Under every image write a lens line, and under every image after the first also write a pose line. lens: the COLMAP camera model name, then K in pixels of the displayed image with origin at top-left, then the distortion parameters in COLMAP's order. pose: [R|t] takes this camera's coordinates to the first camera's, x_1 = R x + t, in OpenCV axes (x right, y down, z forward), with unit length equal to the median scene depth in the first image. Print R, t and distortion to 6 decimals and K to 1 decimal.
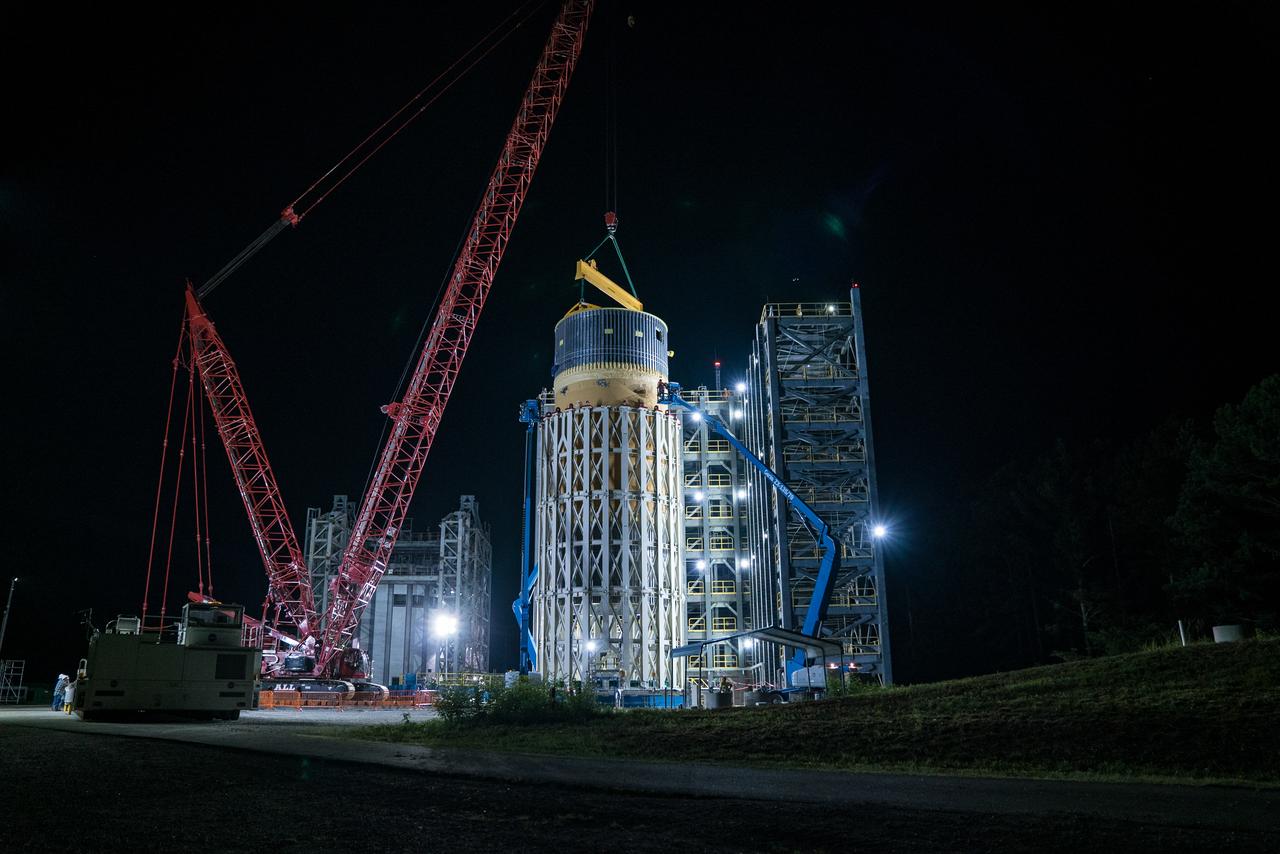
lens RADIAL K [[1017.4, 0, 645.5], [0, 1017.4, 439.1], [0, 0, 1]] dist [-0.077375, 0.033373]
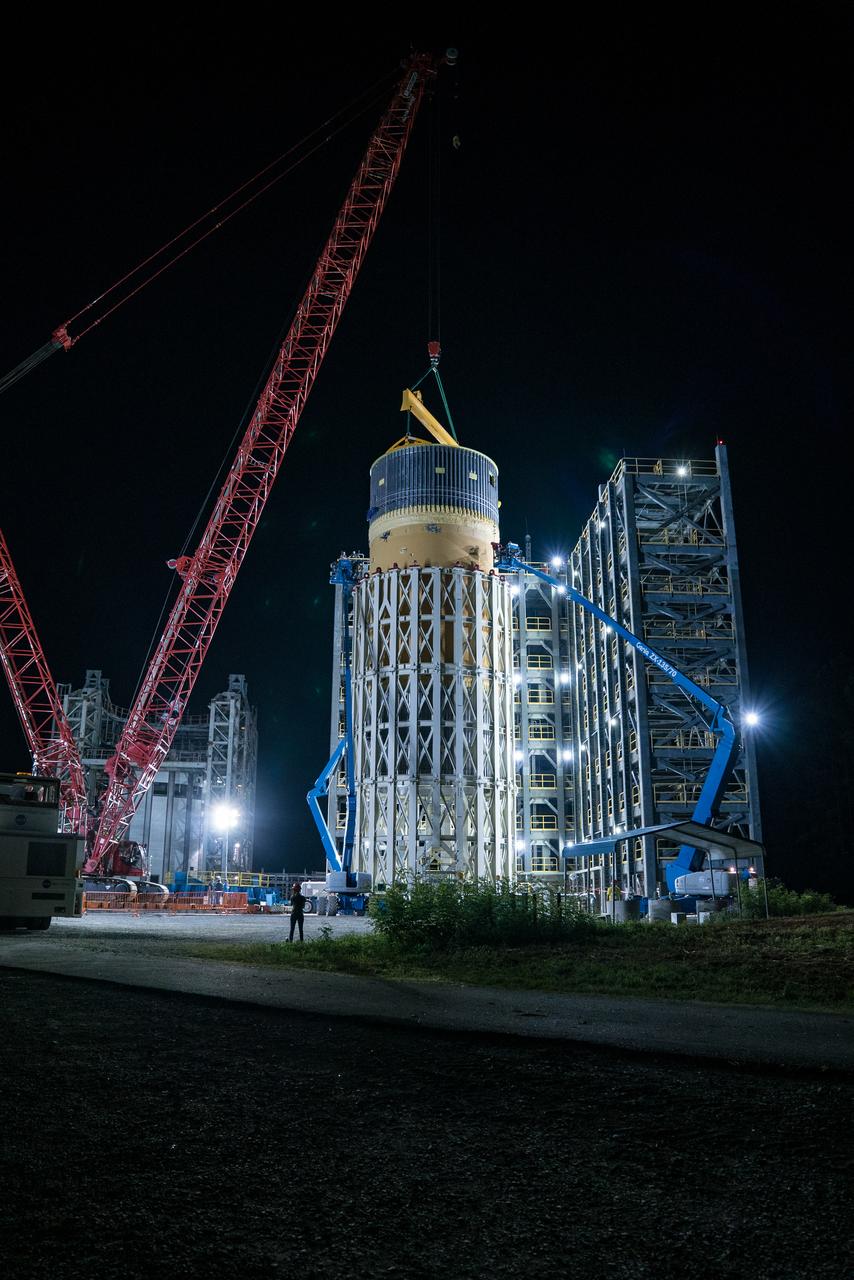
lens RADIAL K [[1017.4, 0, 412.7], [0, 1017.4, 661.5], [0, 0, 1]] dist [-0.077375, 0.033373]
pose [[0.997746, 0.031901, 0.059033, -0.095839], [-0.033013, 0.999293, 0.017970, 0.029141], [-0.058418, -0.019878, 0.998094, 0.121139]]
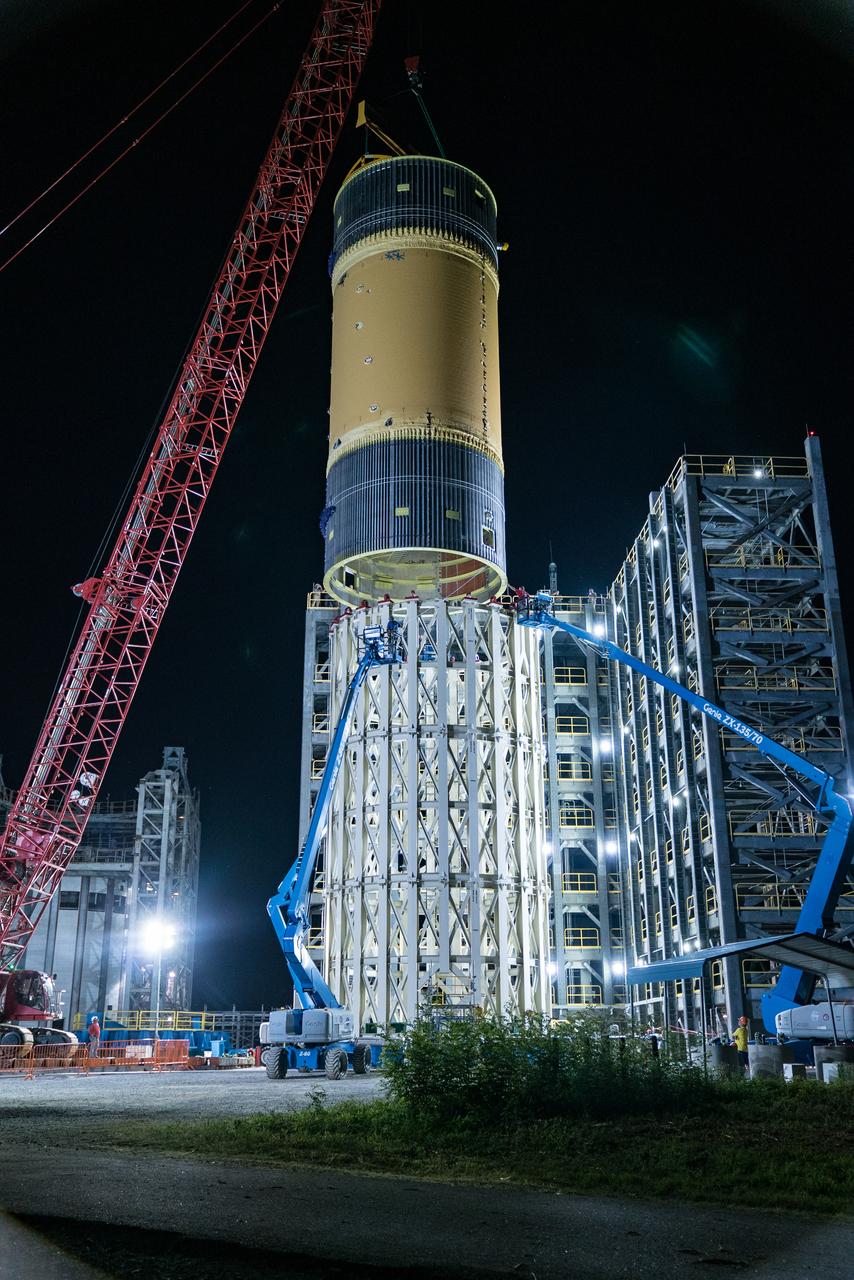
lens RADIAL K [[1268.4, 0, 425.0], [0, 1268.4, 658.6], [0, 0, 1]] dist [0.054605, 0.000000]
pose [[0.996131, 0.031624, 0.081999, -0.102644], [-0.027874, 0.998530, -0.046480, 0.039967], [-0.083348, 0.044014, 0.995548, 0.162298]]
